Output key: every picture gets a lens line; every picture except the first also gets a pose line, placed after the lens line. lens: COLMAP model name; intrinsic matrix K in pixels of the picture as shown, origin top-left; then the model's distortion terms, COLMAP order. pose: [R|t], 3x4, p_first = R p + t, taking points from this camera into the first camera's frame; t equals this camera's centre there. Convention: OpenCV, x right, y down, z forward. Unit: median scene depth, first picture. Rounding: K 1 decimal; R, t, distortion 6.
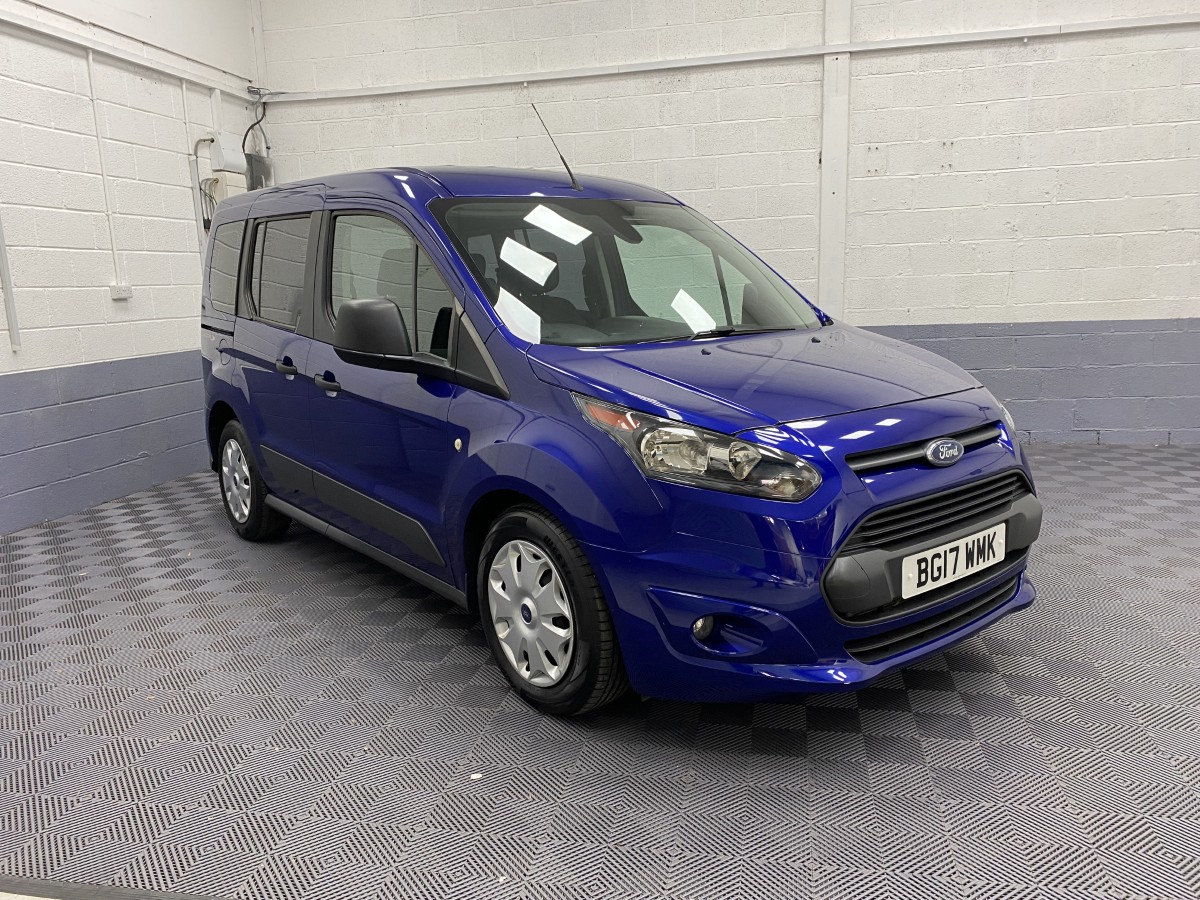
lens RADIAL K [[918.3, 0, 597.5], [0, 918.3, 455.9], [0, 0, 1]] dist [0.018323, -0.003519]
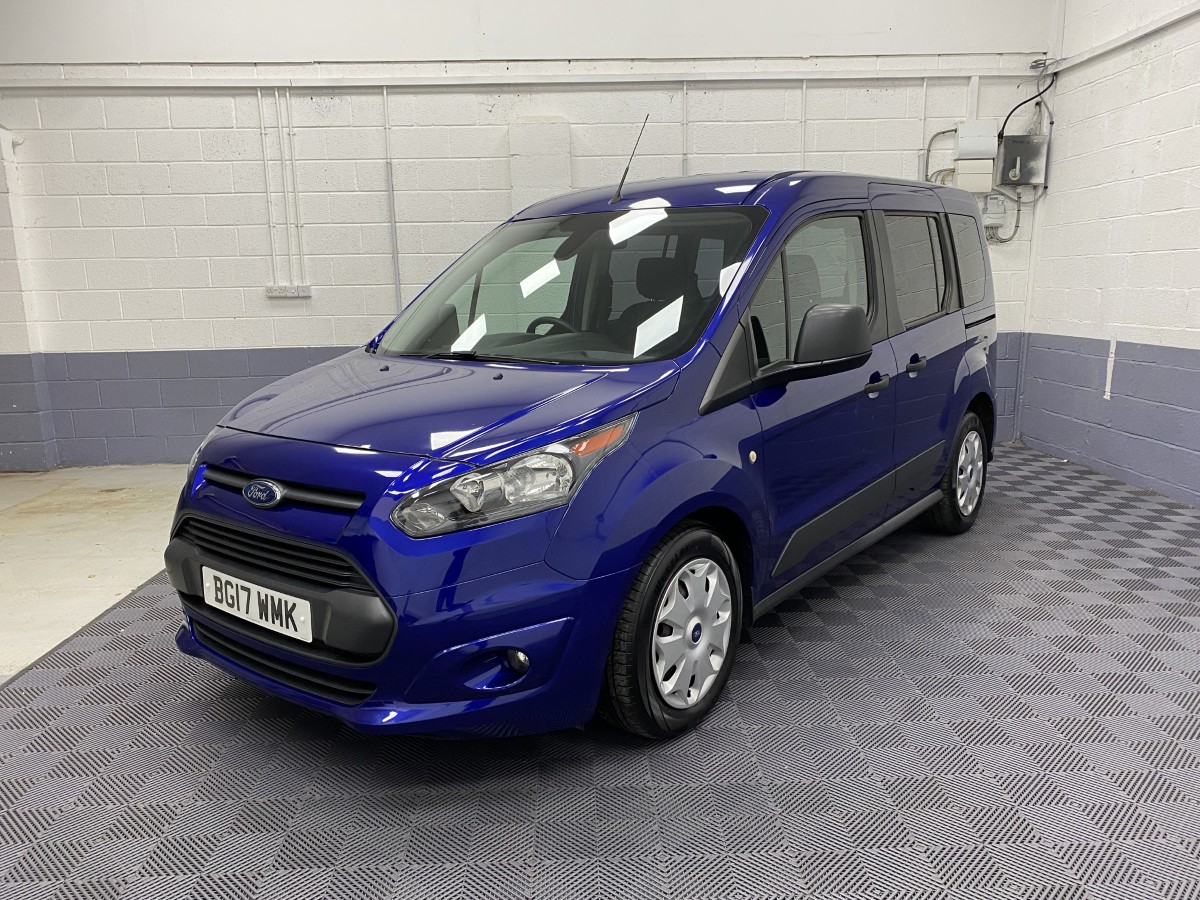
lens RADIAL K [[924.9, 0, 603.1], [0, 924.9, 452.6], [0, 0, 1]] dist [0.007759, 0.003296]
pose [[0.235187, 0.204586, -0.950175, 0.833687], [-0.171057, 0.971049, 0.166741, -0.163802], [0.956779, 0.123319, 0.263374, 0.648106]]
